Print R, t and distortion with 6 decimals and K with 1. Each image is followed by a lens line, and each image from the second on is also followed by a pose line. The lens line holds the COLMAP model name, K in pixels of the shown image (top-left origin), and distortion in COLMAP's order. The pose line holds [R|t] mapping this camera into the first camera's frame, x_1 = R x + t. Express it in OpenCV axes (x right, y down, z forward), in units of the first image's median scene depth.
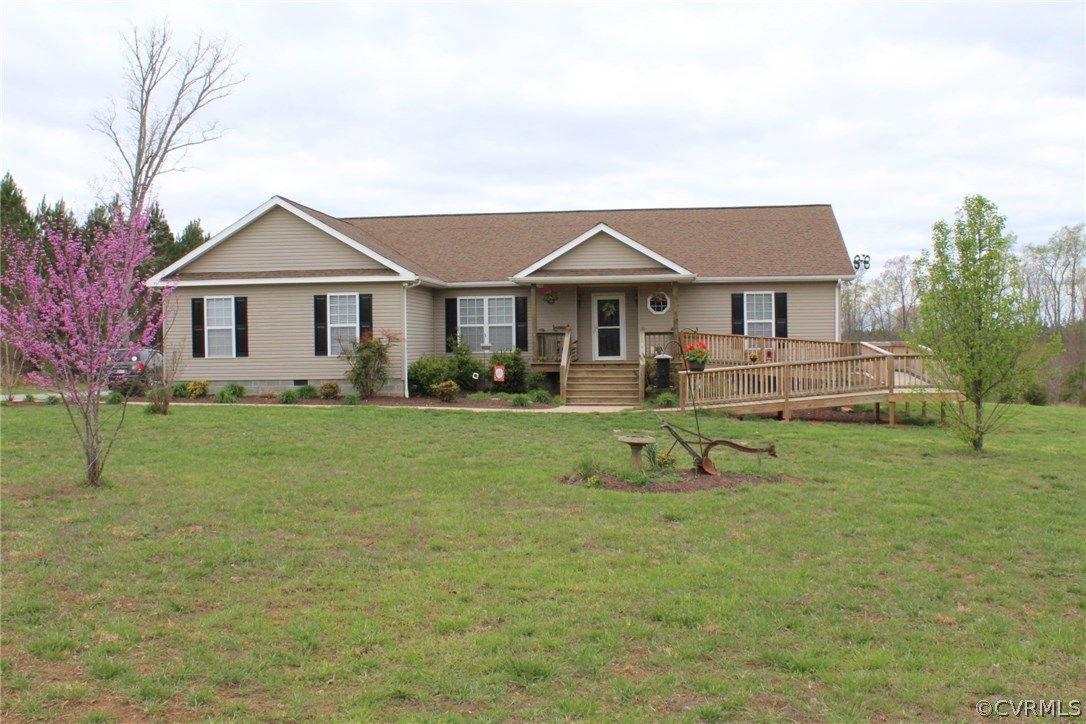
lens RADIAL K [[1063.9, 0, 541.7], [0, 1063.9, 331.2], [0, 0, 1]] dist [-0.128982, -0.002625]
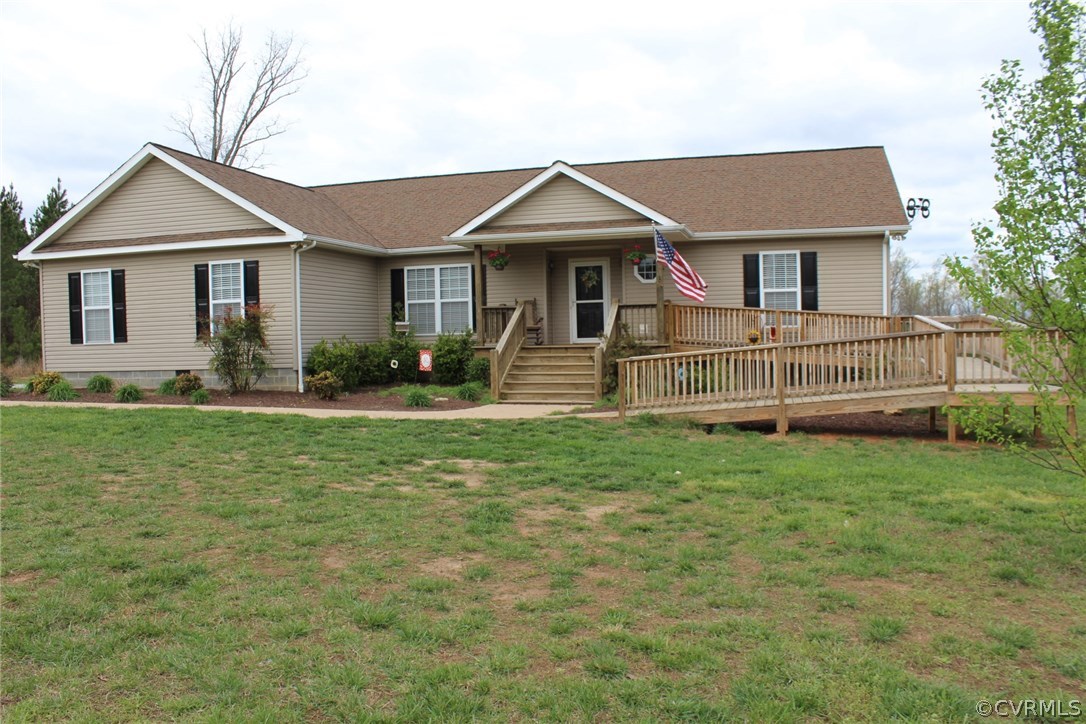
lens RADIAL K [[894.5, 0, 537.6], [0, 894.5, 355.9], [0, 0, 1]] dist [-0.168558, 0.143486]
pose [[0.989118, -0.005916, -0.147008, 0.130454], [0.011493, 0.999245, 0.037120, 0.012736], [0.146677, -0.038406, 0.988439, 0.357805]]
